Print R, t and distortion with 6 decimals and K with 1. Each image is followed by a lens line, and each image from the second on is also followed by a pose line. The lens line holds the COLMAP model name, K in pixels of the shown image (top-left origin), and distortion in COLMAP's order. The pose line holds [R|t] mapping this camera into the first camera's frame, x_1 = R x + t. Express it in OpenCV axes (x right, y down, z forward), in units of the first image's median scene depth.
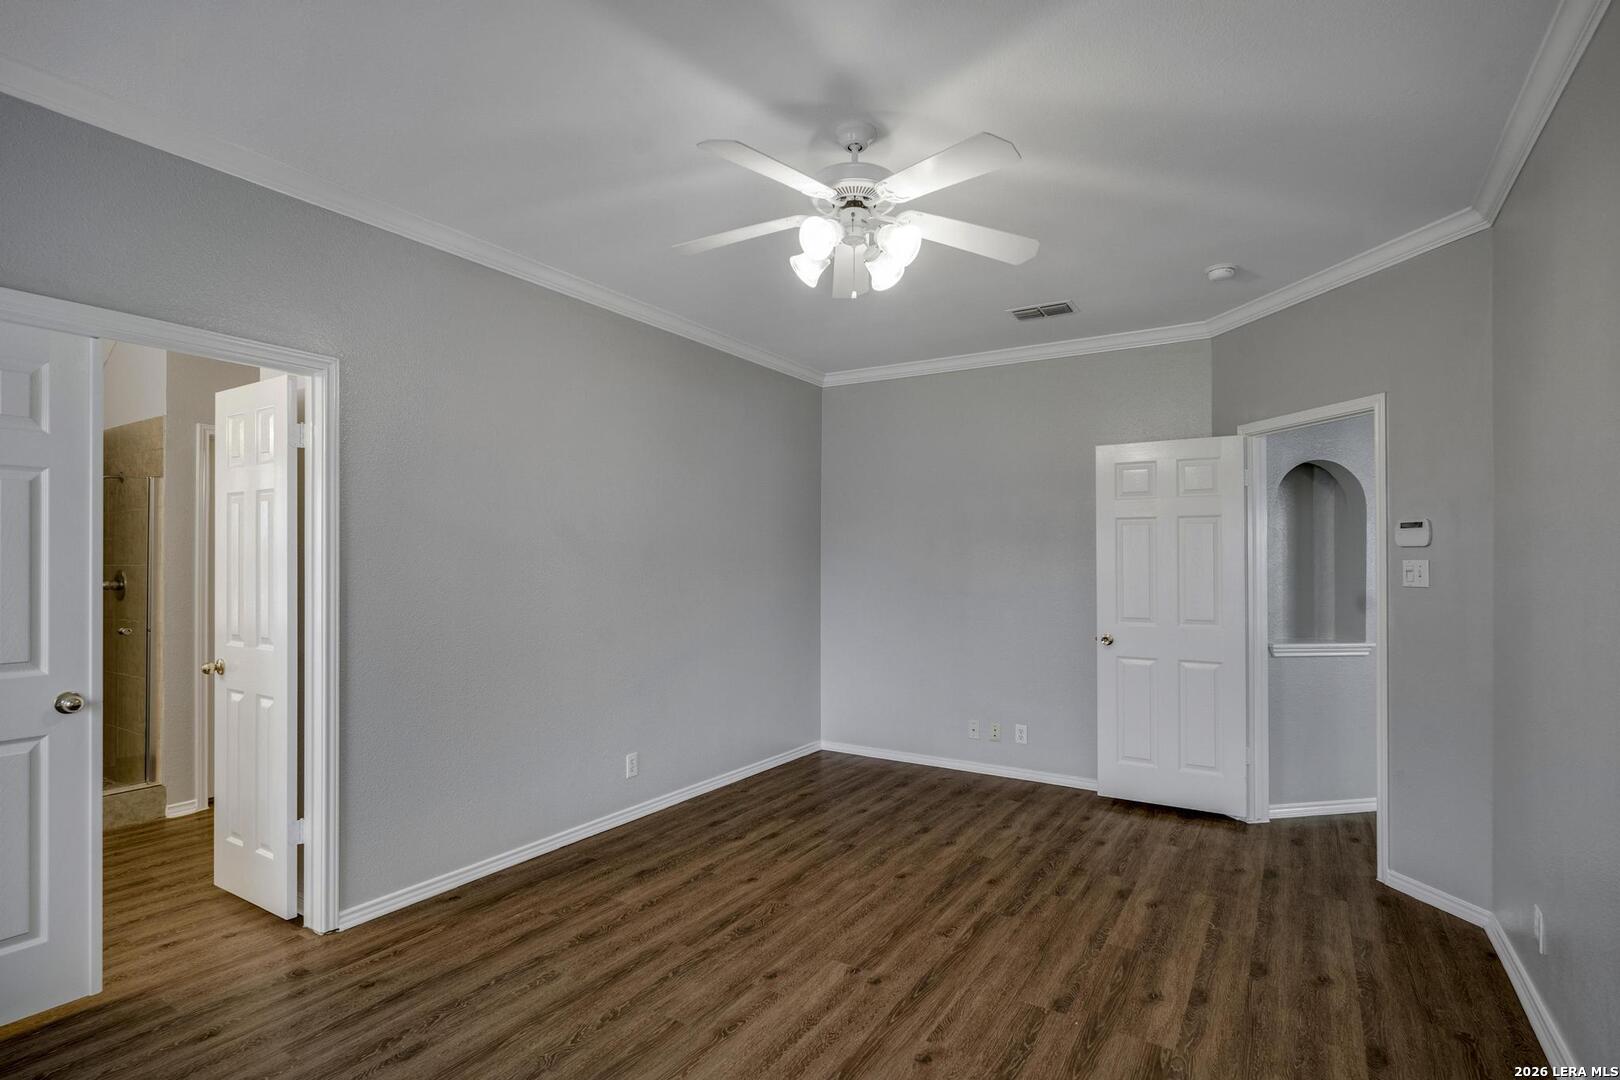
lens RADIAL K [[810.2, 0, 795.7], [0, 810.2, 553.1], [0, 0, 1]] dist [-0.003103, 0.000307]
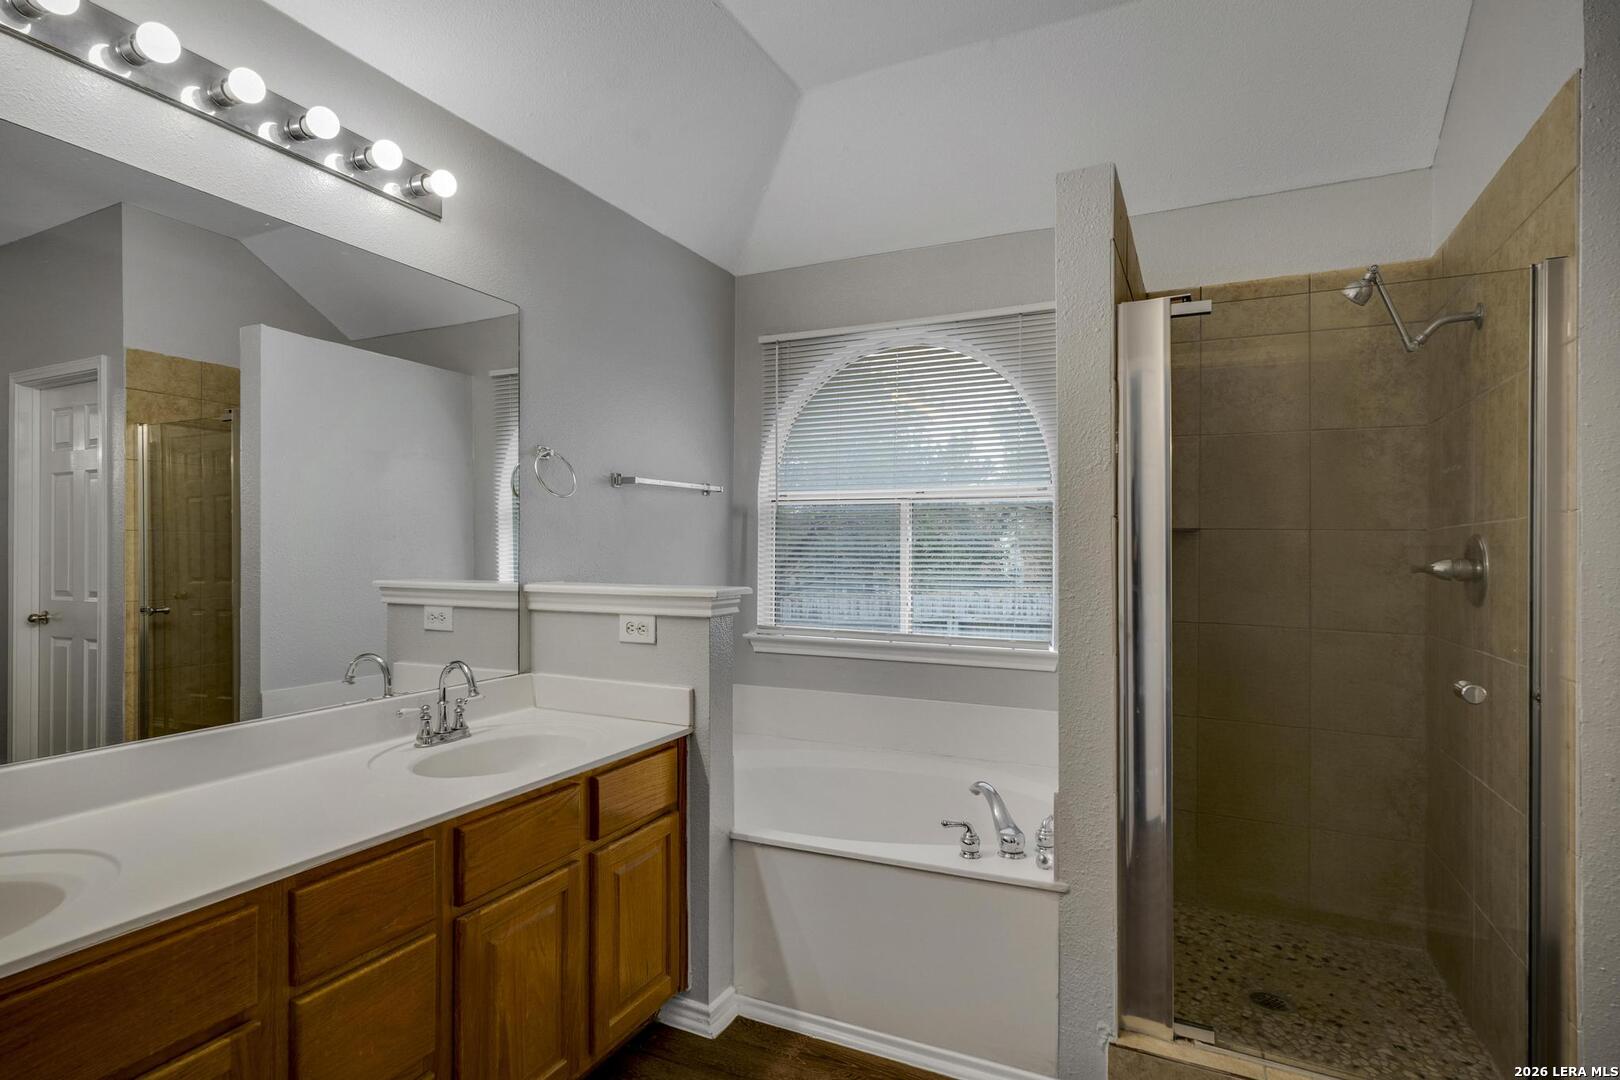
lens RADIAL K [[810.2, 0, 805.8], [0, 810.2, 549.0], [0, 0, 1]] dist [-0.003103, 0.000307]
pose [[0.119025, -0.001616, -0.992890, -0.630314], [0.001745, 0.999997, -0.001418, 0.039297], [0.992890, -0.001564, 0.119028, 0.830011]]
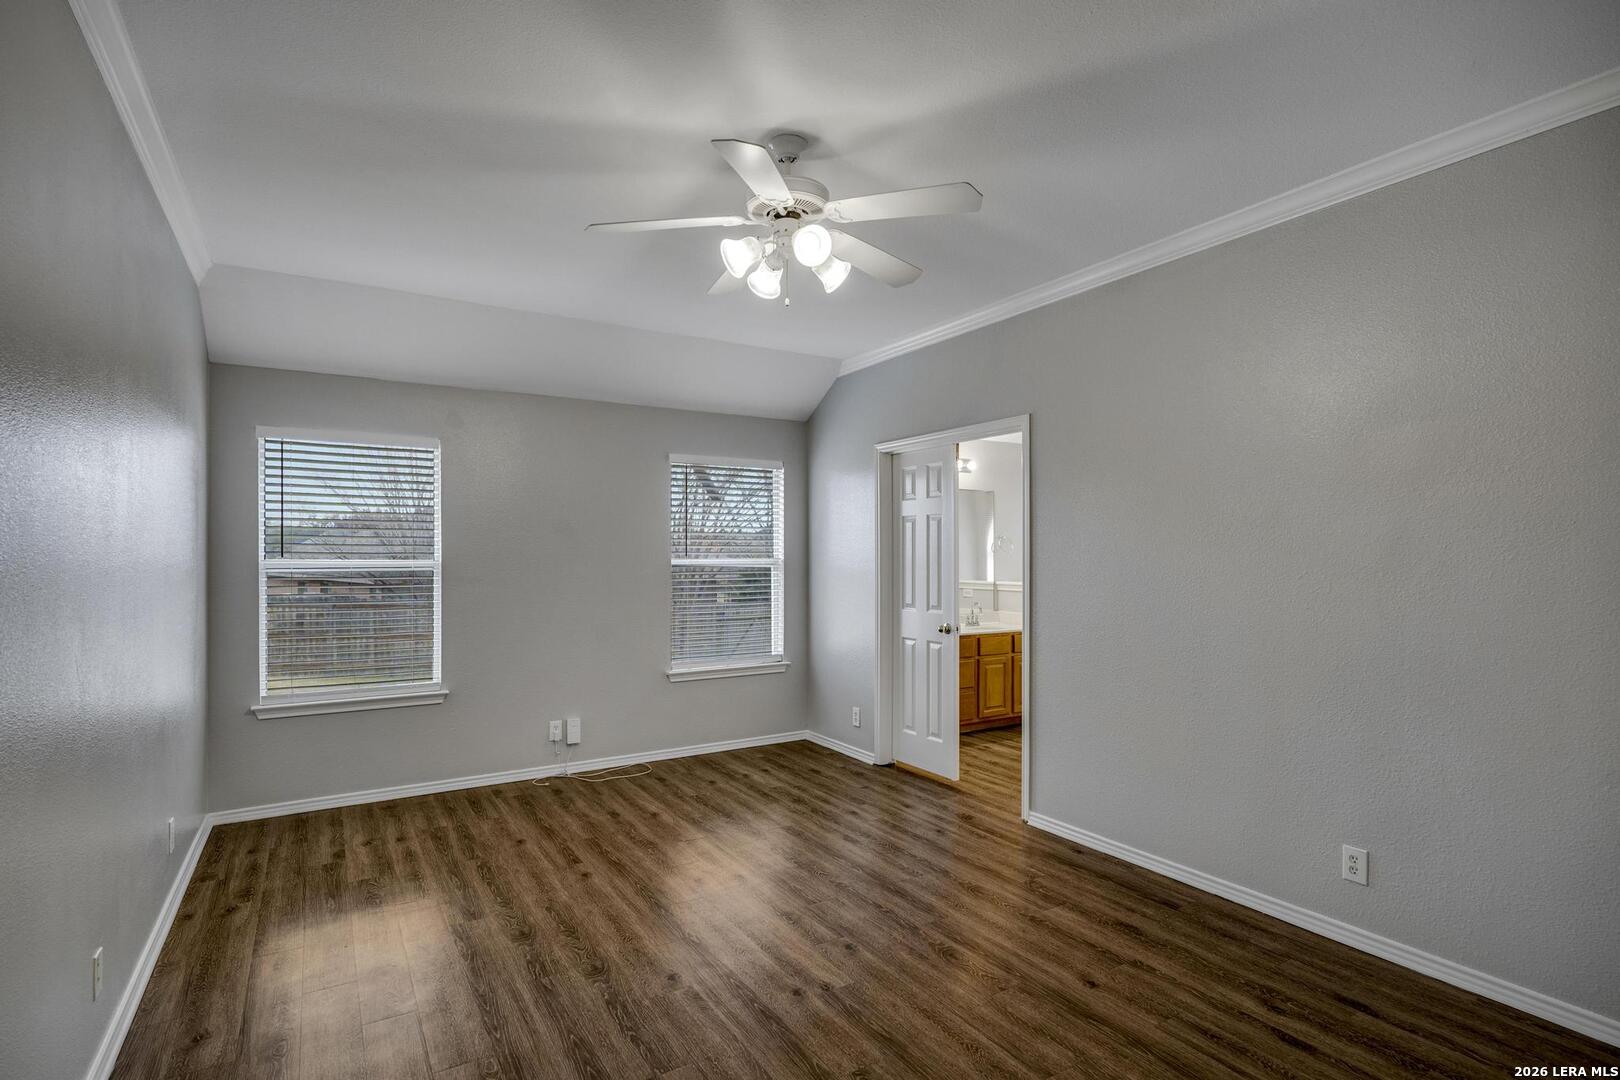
lens RADIAL K [[810.2, 0, 822.6], [0, 810.2, 551.6], [0, 0, 1]] dist [-0.003103, 0.000307]
pose [[-0.428147, -0.007396, -0.903679, 0.786795], [0.004924, 0.999933, -0.010517, 0.009050], [0.903696, -0.008953, -0.428081, 1.177942]]
